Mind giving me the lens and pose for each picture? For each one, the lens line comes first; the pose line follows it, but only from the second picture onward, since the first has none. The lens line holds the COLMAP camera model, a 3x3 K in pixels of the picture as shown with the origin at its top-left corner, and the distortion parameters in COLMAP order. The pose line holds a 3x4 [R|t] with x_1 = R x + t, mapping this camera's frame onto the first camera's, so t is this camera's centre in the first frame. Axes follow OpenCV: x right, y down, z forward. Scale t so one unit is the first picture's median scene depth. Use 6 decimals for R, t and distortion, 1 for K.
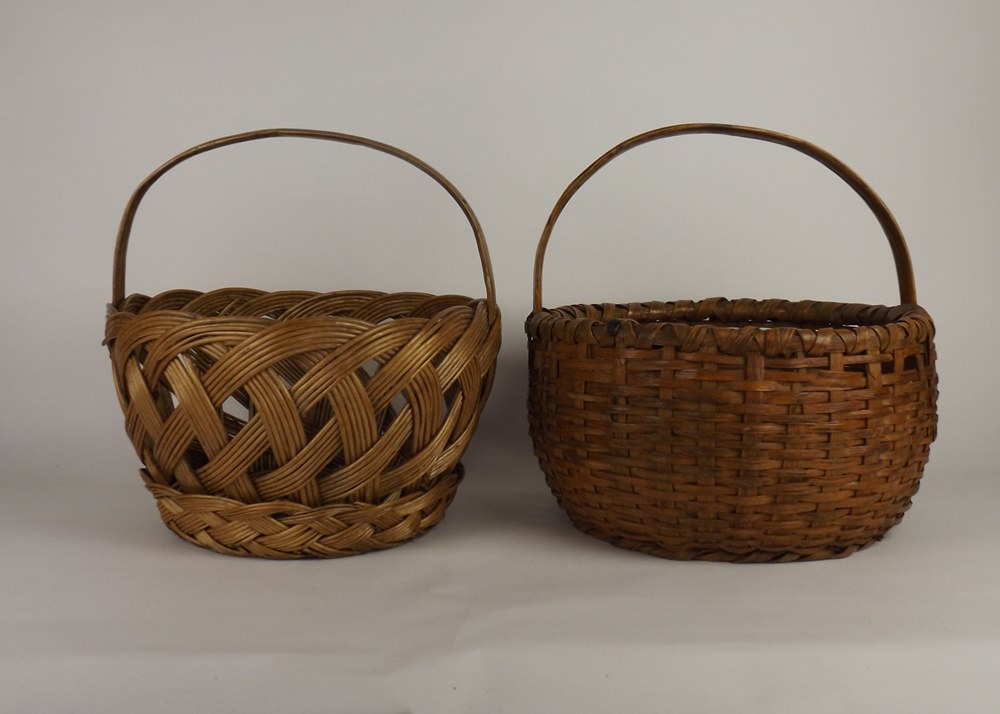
lens RADIAL K [[1361.6, 0, 500.0], [0, 1361.6, 357.0], [0, 0, 1]] dist [-0.013350, -0.016363]
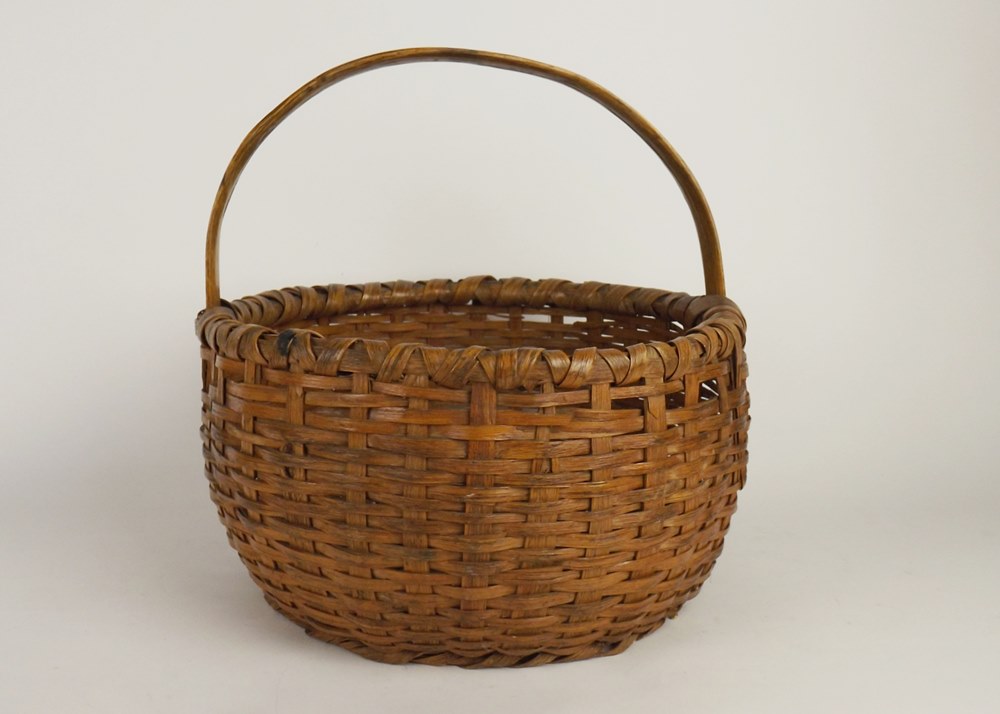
lens RADIAL K [[1361.6, 0, 500.0], [0, 1361.6, 357.0], [0, 0, 1]] dist [-0.013350, -0.016363]
pose [[0.993989, -0.002762, 0.109449, 0.114220], [-0.002613, 0.998799, 0.048933, -0.047719], [-0.109453, -0.048925, 0.992787, 0.301366]]
